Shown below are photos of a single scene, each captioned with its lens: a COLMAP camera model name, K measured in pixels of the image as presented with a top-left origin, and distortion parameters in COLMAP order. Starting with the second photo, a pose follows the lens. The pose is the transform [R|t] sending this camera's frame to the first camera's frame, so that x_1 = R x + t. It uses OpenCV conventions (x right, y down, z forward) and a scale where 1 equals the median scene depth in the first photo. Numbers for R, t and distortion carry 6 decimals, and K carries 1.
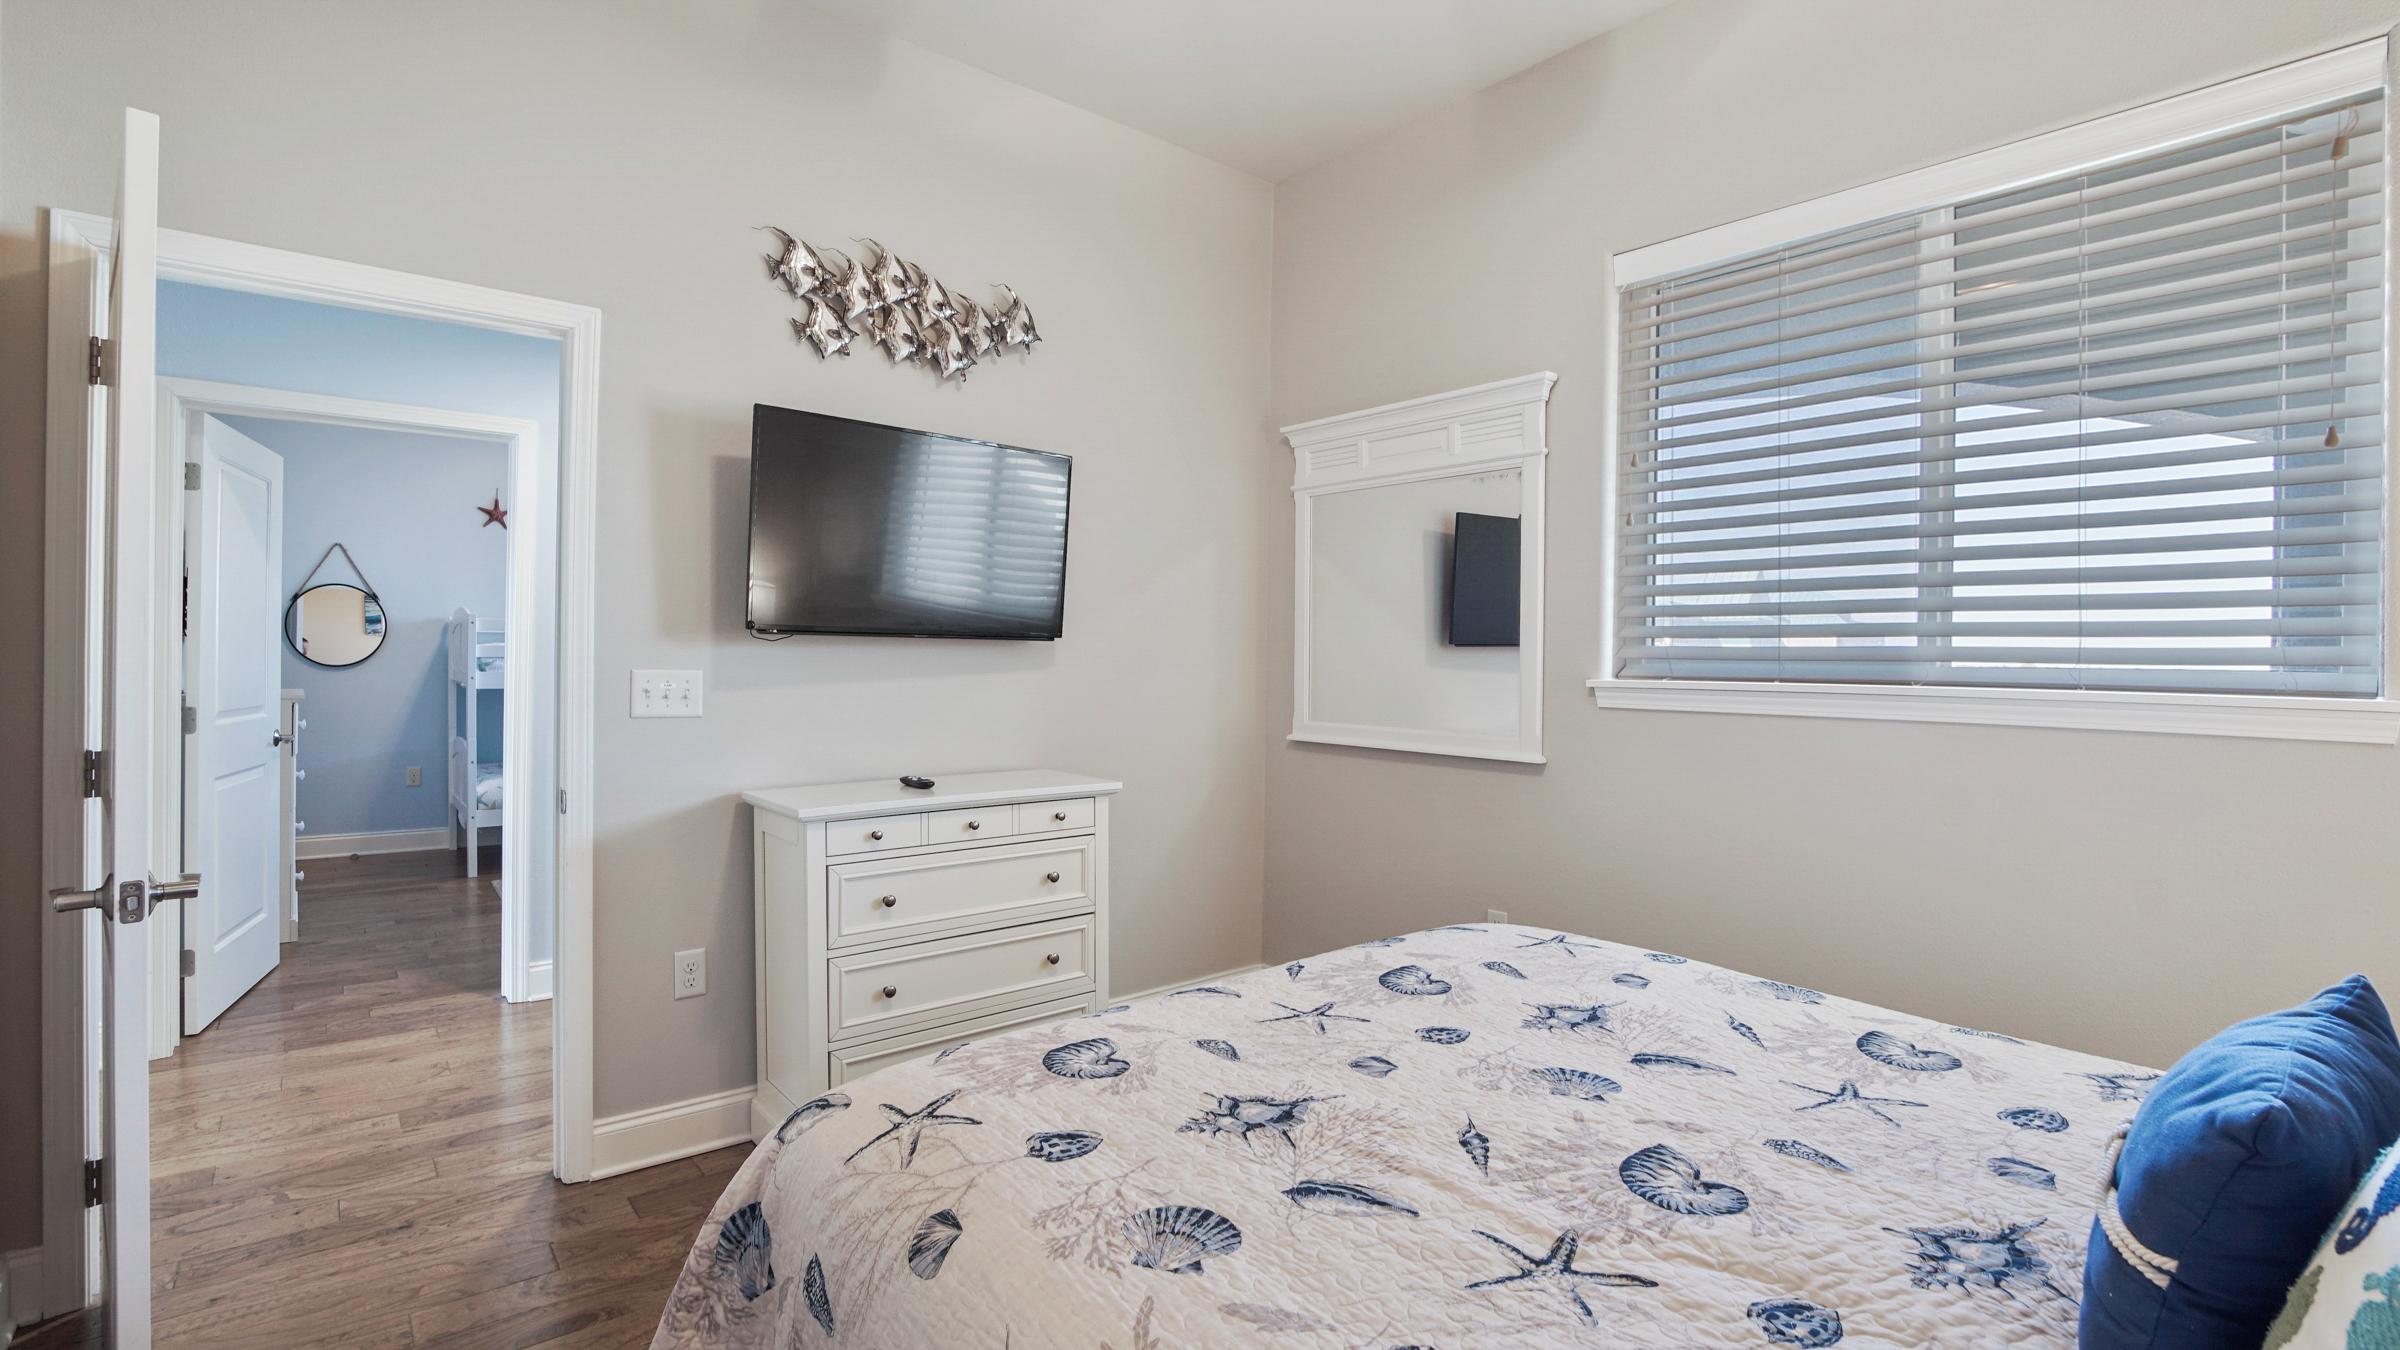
lens RADIAL K [[1090.8, 0, 1199.5], [0, 1090.8, 626.6], [0, 0, 1]] dist [0.000459, -0.000212]
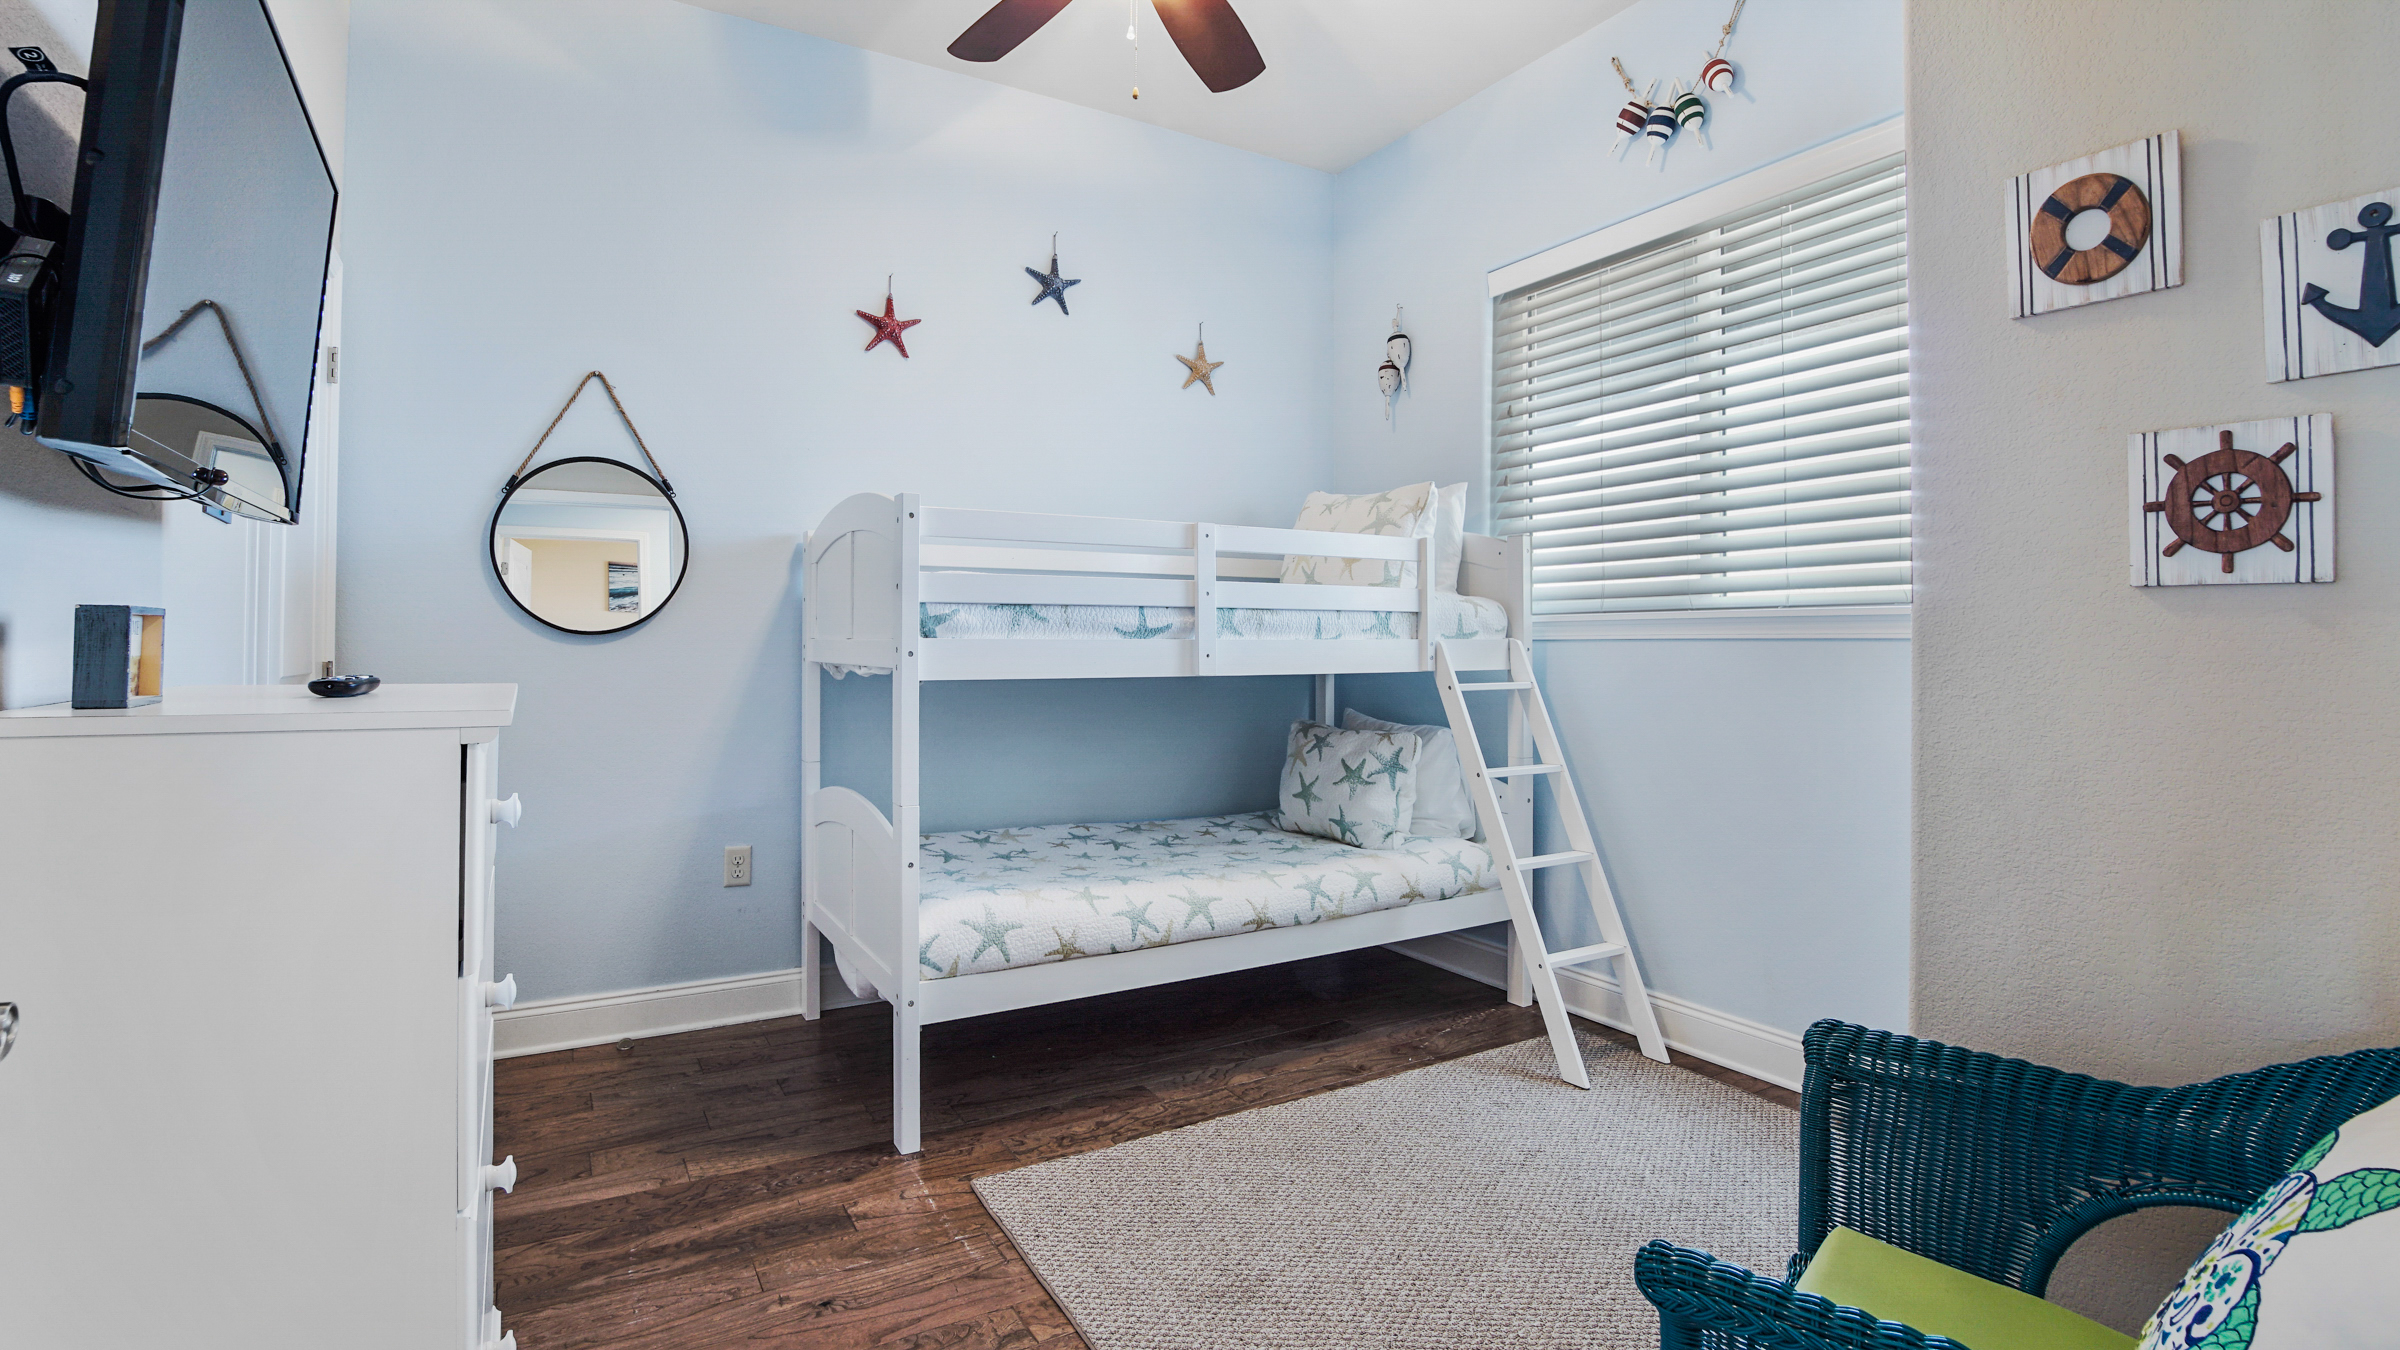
lens RADIAL K [[1090.8, 0, 1199.5], [0, 1090.8, 626.6], [0, 0, 1]] dist [0.000459, -0.000212]
pose [[0.990923, -0.006321, -0.134279, -0.466821], [0.005180, 0.999947, -0.008846, 0.037710], [0.134328, 0.008070, 0.990904, 0.566601]]
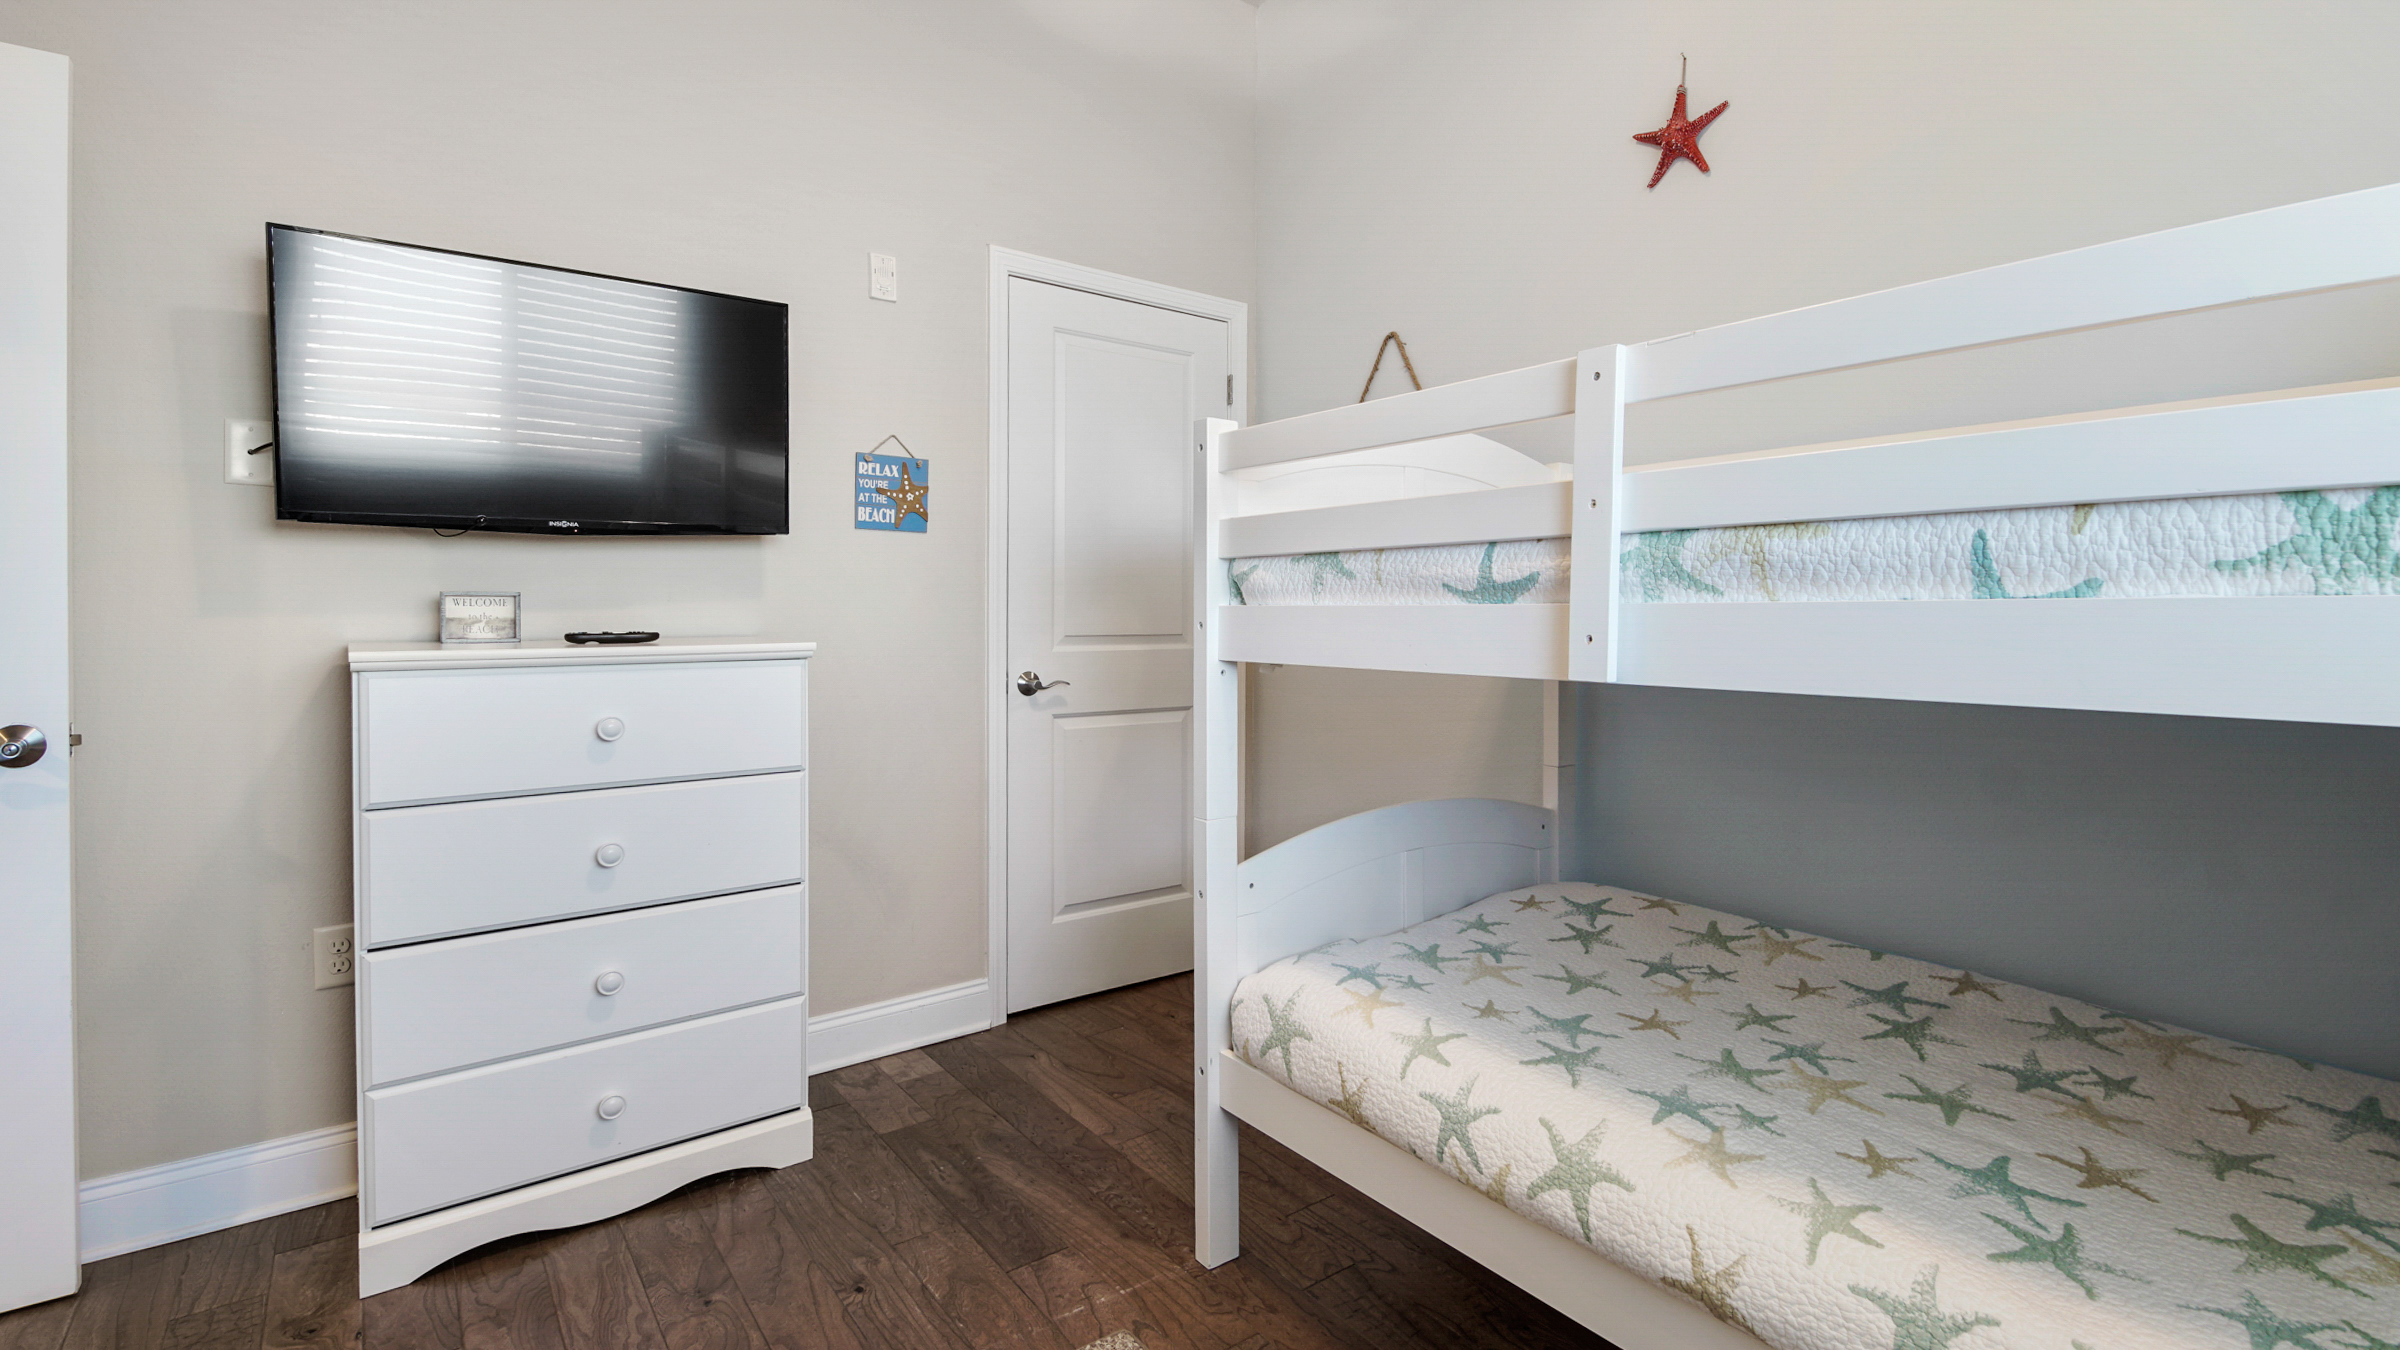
lens RADIAL K [[1095.6, 0, 1200.2], [0, 1095.6, 622.6], [0, 0, 1]] dist [0.043923, 0.000019]
pose [[-0.000222, 0.005386, -0.999985, -0.330001], [0.008324, 0.999951, 0.005384, 0.040645], [0.999965, -0.008323, -0.000267, 0.899915]]
